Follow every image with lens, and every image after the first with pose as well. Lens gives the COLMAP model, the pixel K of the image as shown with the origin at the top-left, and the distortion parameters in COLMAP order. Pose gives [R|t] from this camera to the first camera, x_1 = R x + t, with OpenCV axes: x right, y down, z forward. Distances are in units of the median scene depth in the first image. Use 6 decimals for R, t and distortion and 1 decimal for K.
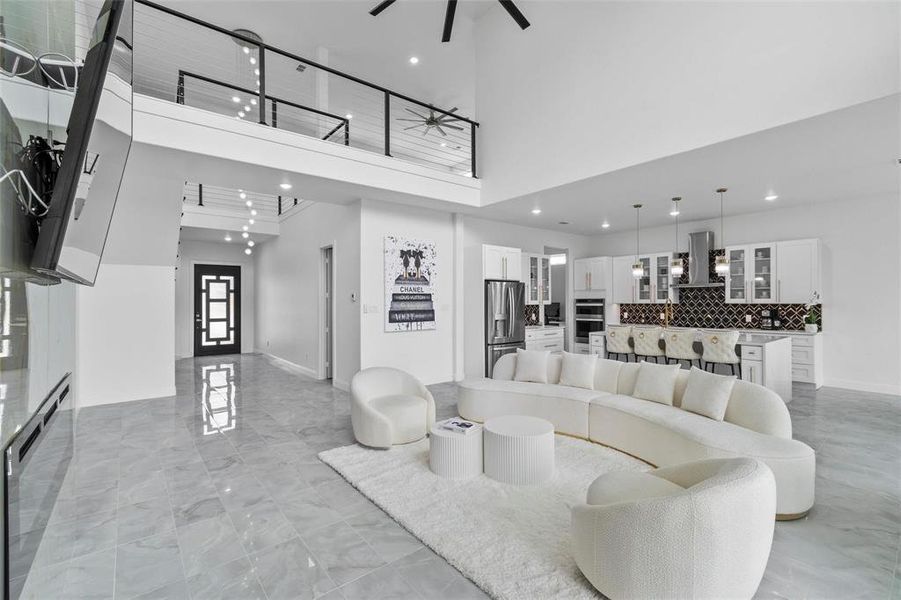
lens RADIAL K [[401.5, 0, 447.8], [0, 401.5, 300.0], [0, 0, 1]] dist [0.003252, -0.000856]
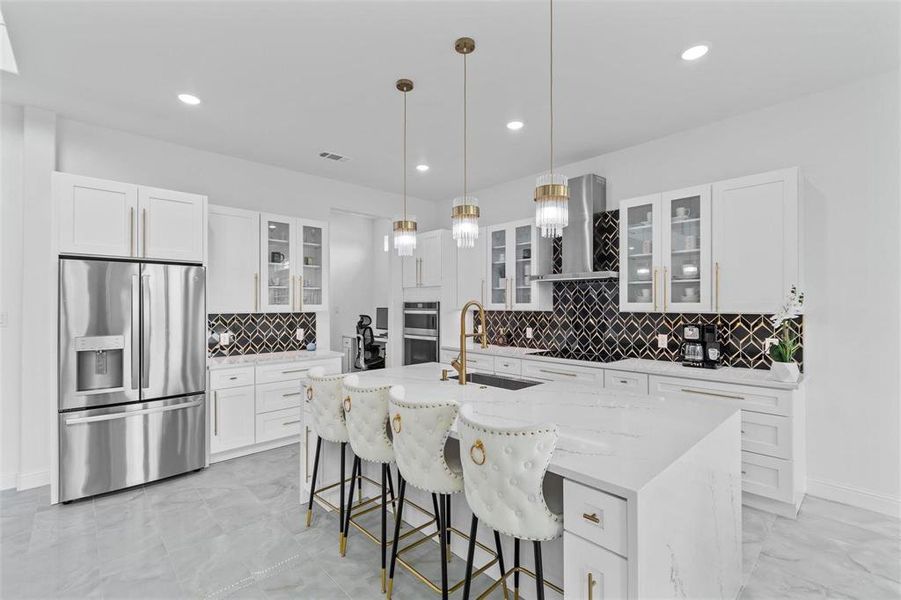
lens RADIAL K [[401.5, 0, 446.9], [0, 401.5, 303.3], [0, 0, 1]] dist [0.003252, -0.000856]
pose [[0.997217, 0.003233, 0.074489, 0.490999], [-0.003271, 0.999995, 0.000378, -0.001942], [-0.074487, -0.000621, 0.997222, 0.575162]]
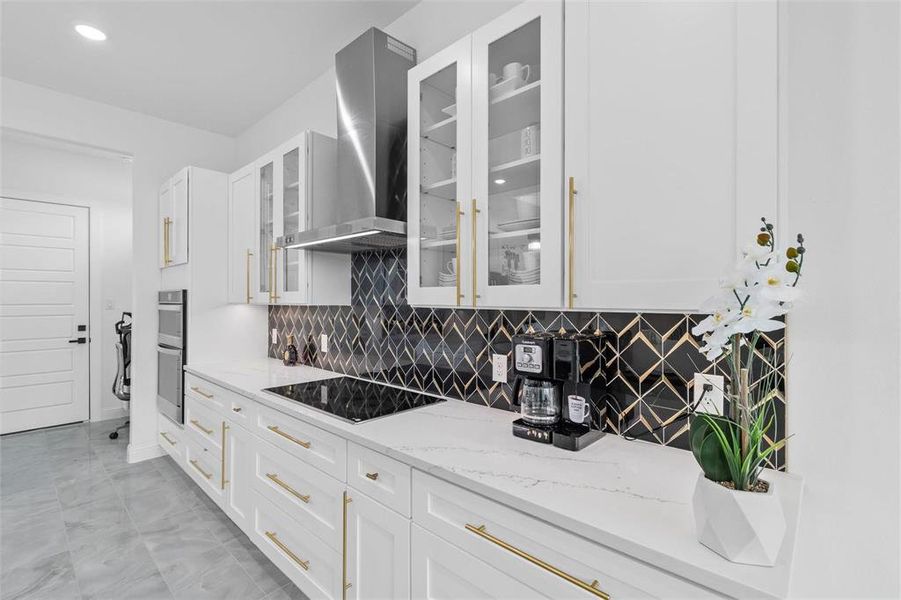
lens RADIAL K [[401.5, 0, 448.3], [0, 401.5, 300.4], [0, 0, 1]] dist [0.003252, -0.000856]
pose [[0.990502, 0.003508, 0.137454, 0.770490], [-0.004272, 0.999977, 0.005267, 0.003583], [-0.137432, -0.005804, 0.990494, 0.858934]]
